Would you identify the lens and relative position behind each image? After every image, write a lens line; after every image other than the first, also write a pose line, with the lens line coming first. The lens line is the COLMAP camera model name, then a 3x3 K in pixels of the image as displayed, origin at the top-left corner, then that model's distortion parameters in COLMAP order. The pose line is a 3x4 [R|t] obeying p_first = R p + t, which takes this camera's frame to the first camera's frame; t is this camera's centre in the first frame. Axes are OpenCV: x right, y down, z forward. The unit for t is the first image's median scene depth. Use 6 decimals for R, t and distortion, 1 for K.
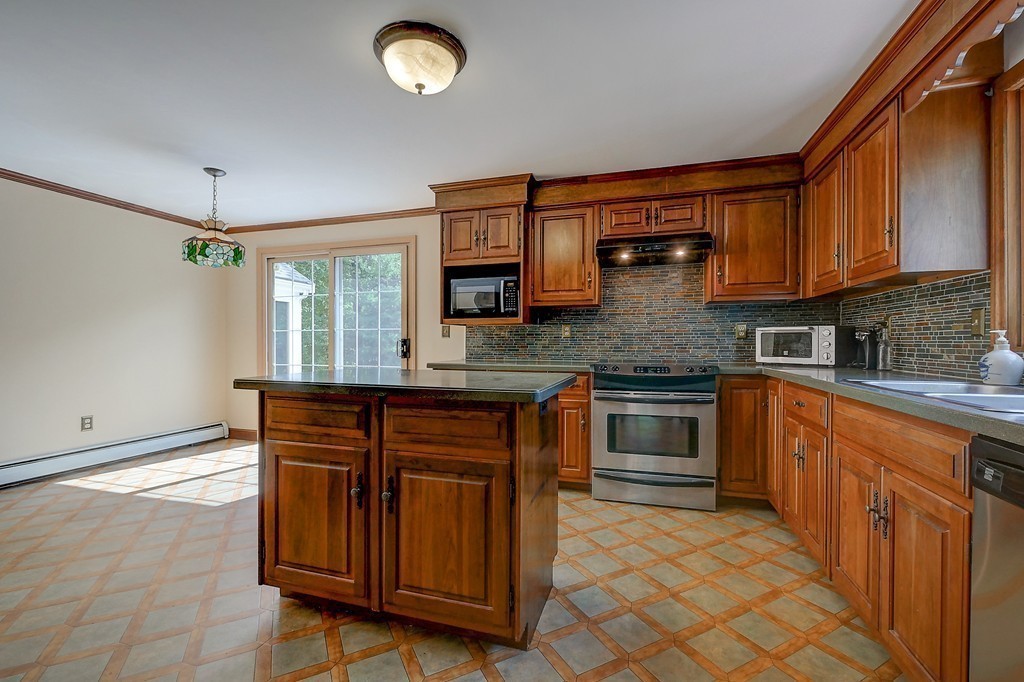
lens RADIAL K [[413.7, 0, 516.1], [0, 413.7, 346.2], [0, 0, 1]] dist [-0.004649, -0.000365]
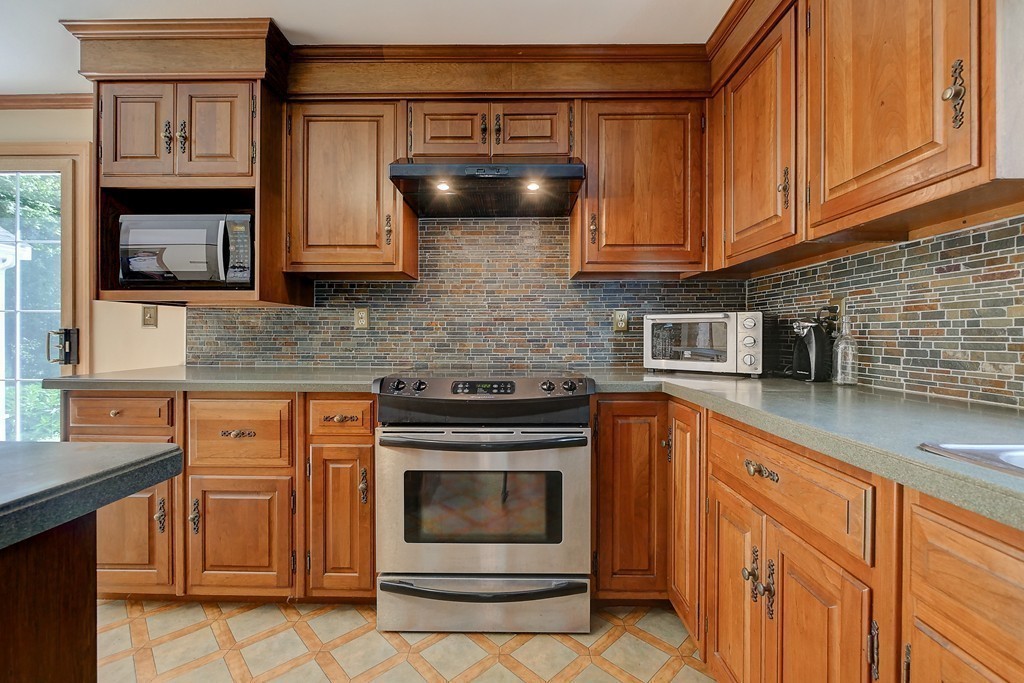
lens RADIAL K [[441.0, 0, 503.9], [0, 441.0, 335.9], [0, 0, 1]] dist [-0.003178, -0.000637]
pose [[0.960345, 0.002238, 0.278806, 0.179617], [-0.000174, 0.999972, -0.007430, -0.006705], [-0.278815, 0.007087, 0.960319, 0.403744]]
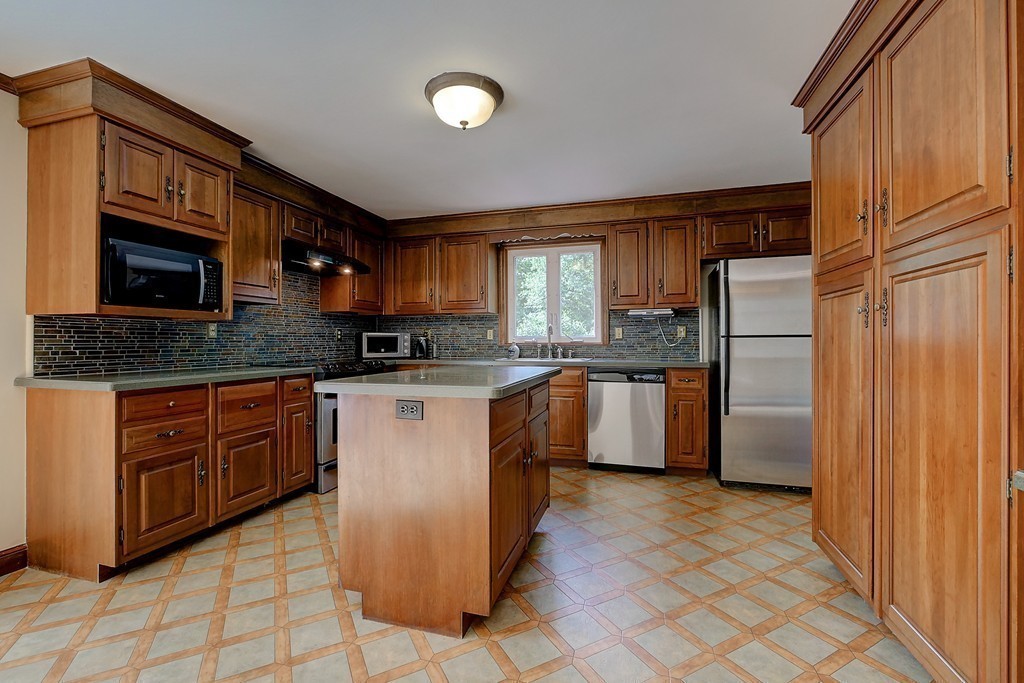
lens RADIAL K [[441.0, 0, 513.9], [0, 441.0, 338.7], [0, 0, 1]] dist [-0.003178, -0.000637]
pose [[-0.020221, 0.006830, 0.999772, -0.930794], [0.012480, 0.999900, -0.006579, -0.008935], [-0.999718, 0.012344, -0.020304, 0.529321]]
